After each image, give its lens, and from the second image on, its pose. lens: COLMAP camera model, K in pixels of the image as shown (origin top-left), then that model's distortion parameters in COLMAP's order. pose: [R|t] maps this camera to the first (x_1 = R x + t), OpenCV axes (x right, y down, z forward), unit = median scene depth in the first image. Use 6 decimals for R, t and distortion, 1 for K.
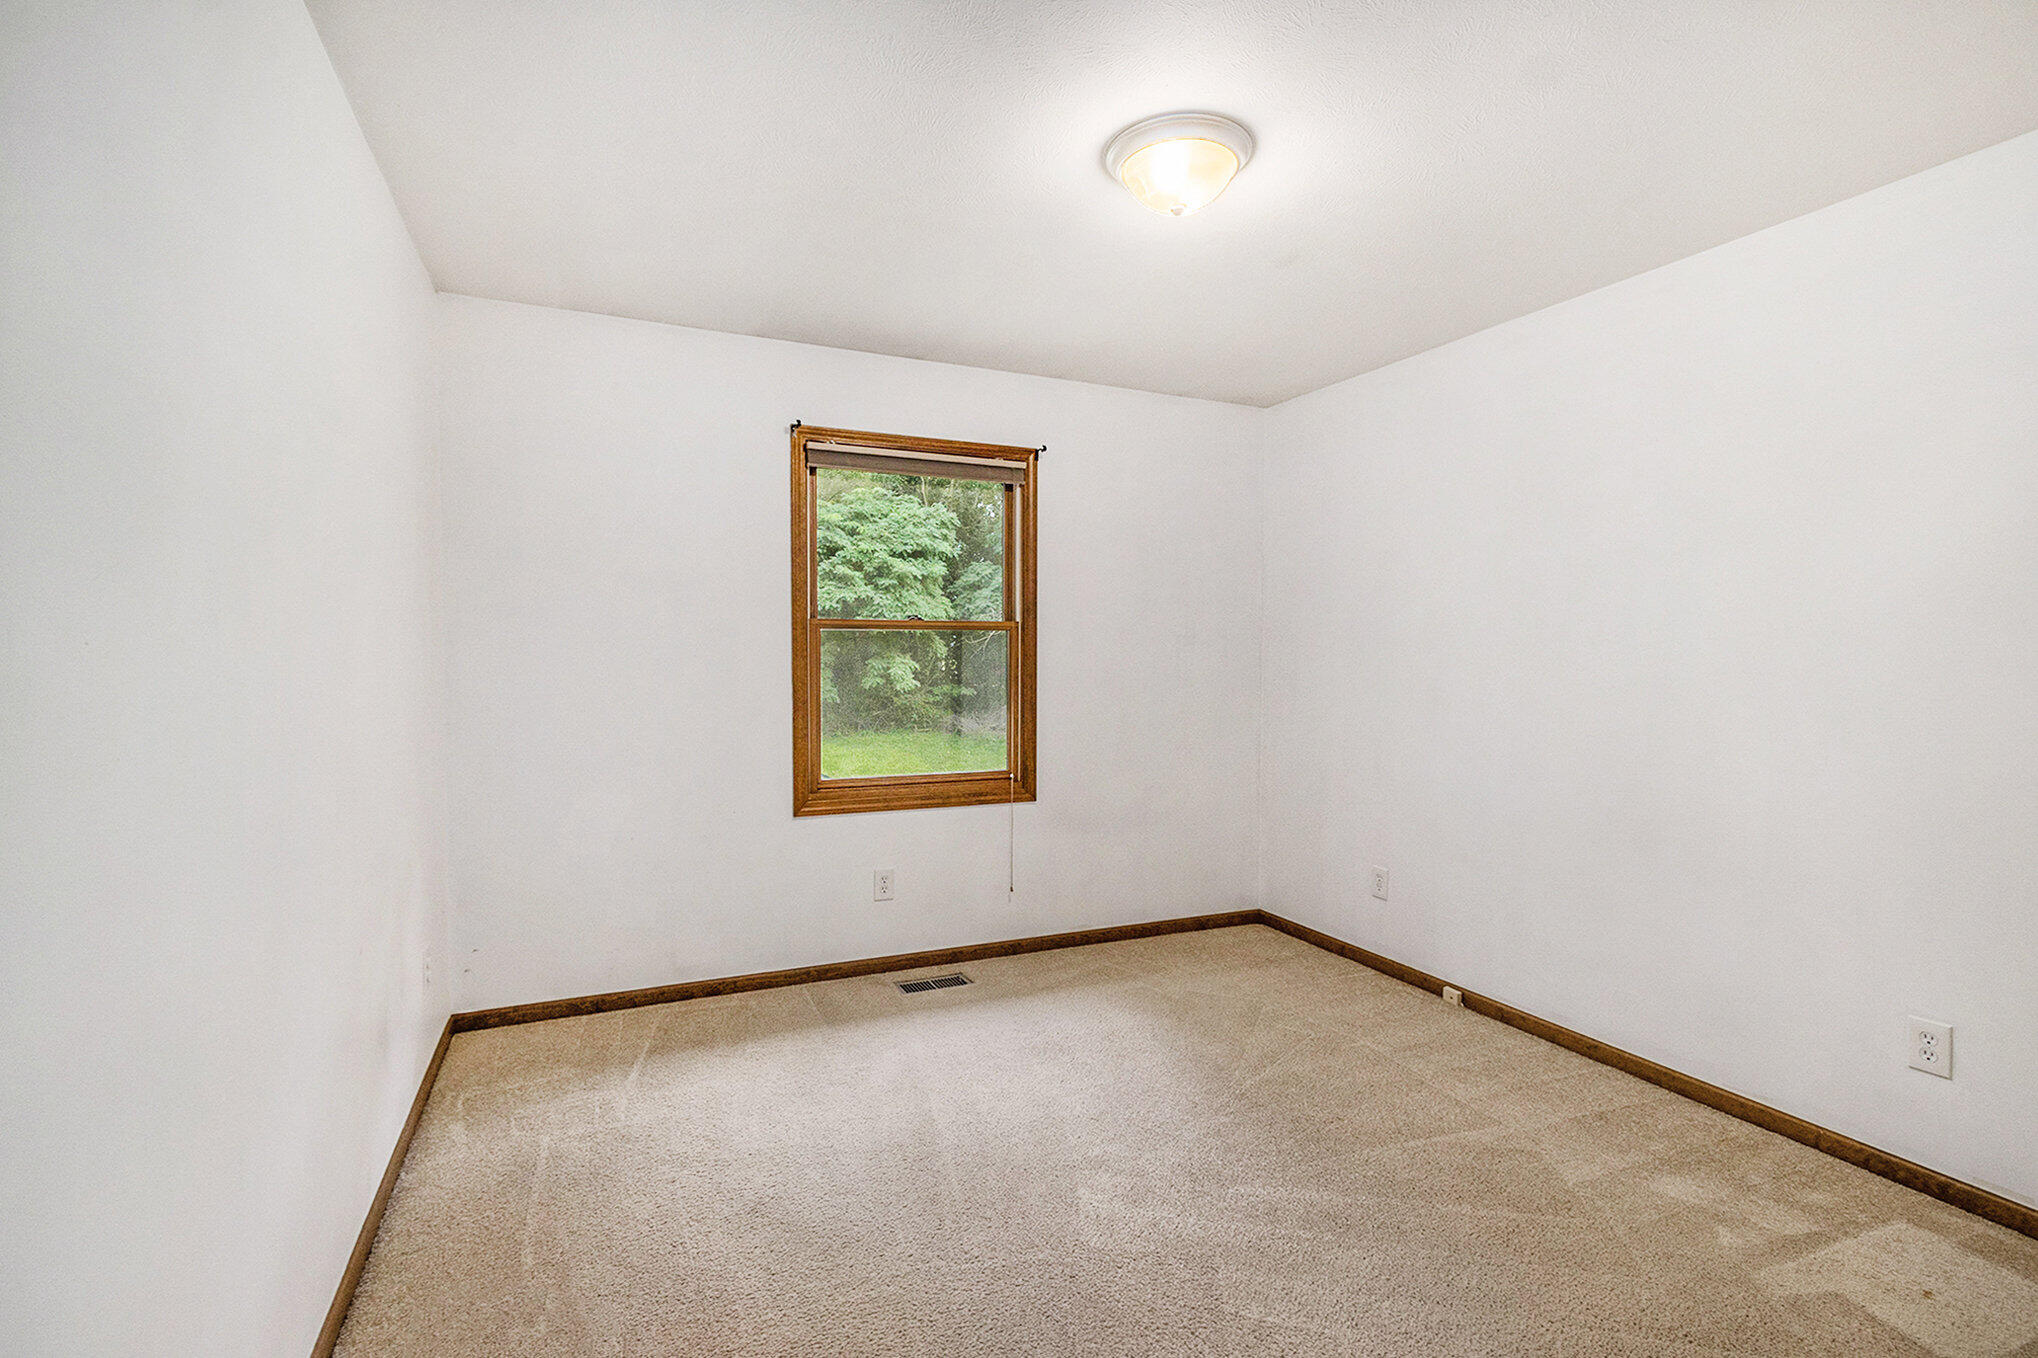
lens RADIAL K [[962.2, 0, 1017.6], [0, 962.2, 642.8], [0, 0, 1]] dist [0.013750, 0.000892]
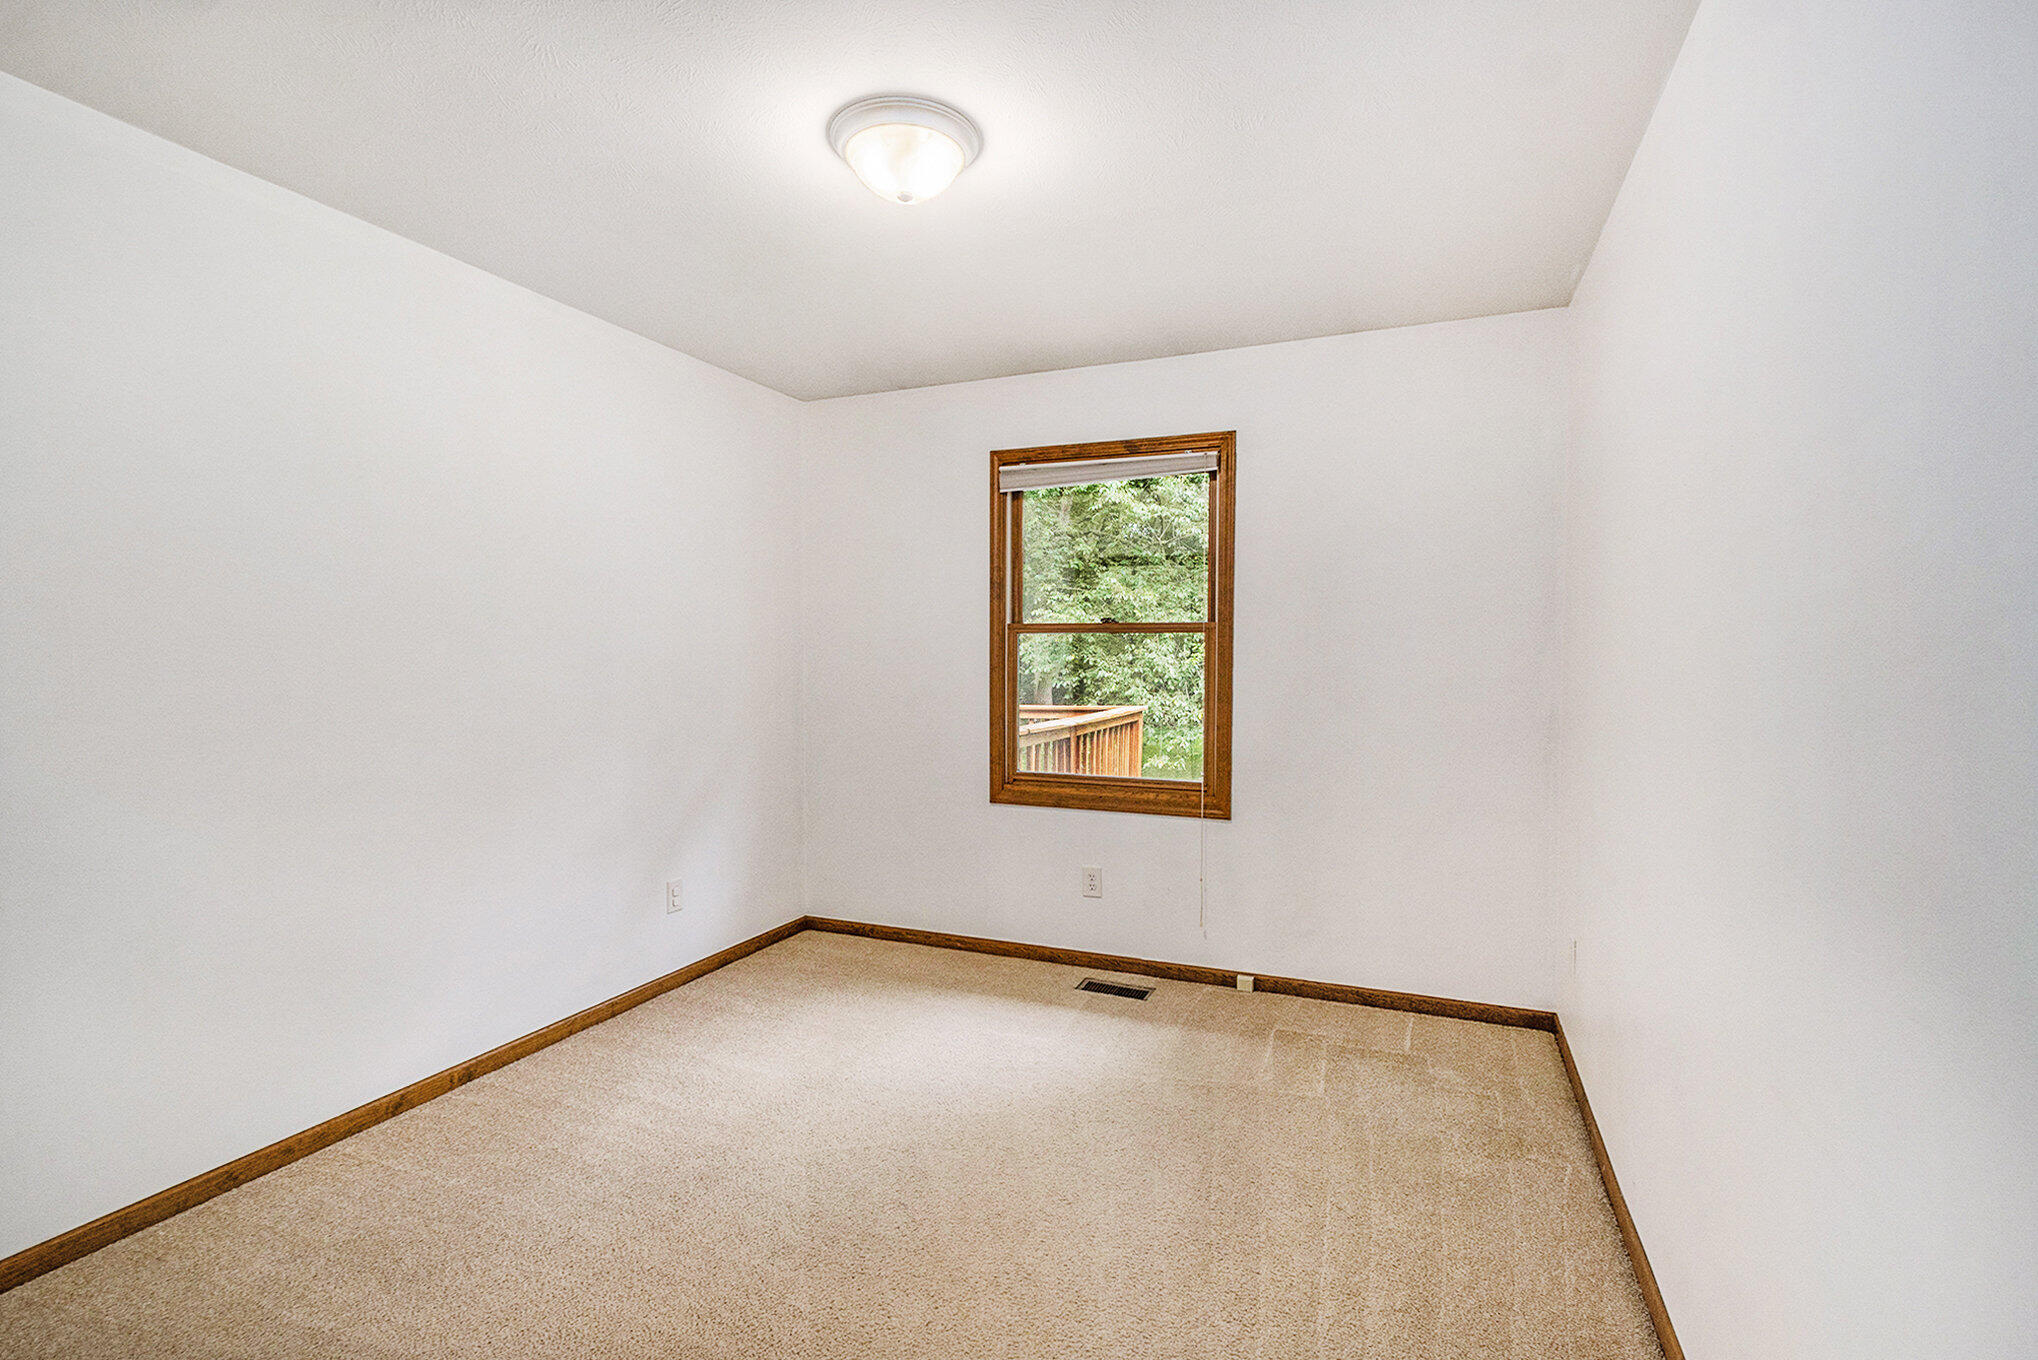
lens RADIAL K [[962.2, 0, 1017.6], [0, 962.2, 643.8], [0, 0, 1]] dist [0.013750, 0.000892]
pose [[0.680329, -0.008419, -0.732859, 0.564504], [0.006689, 0.999964, -0.005278, 0.003390], [0.732876, -0.001311, 0.680361, 0.250037]]
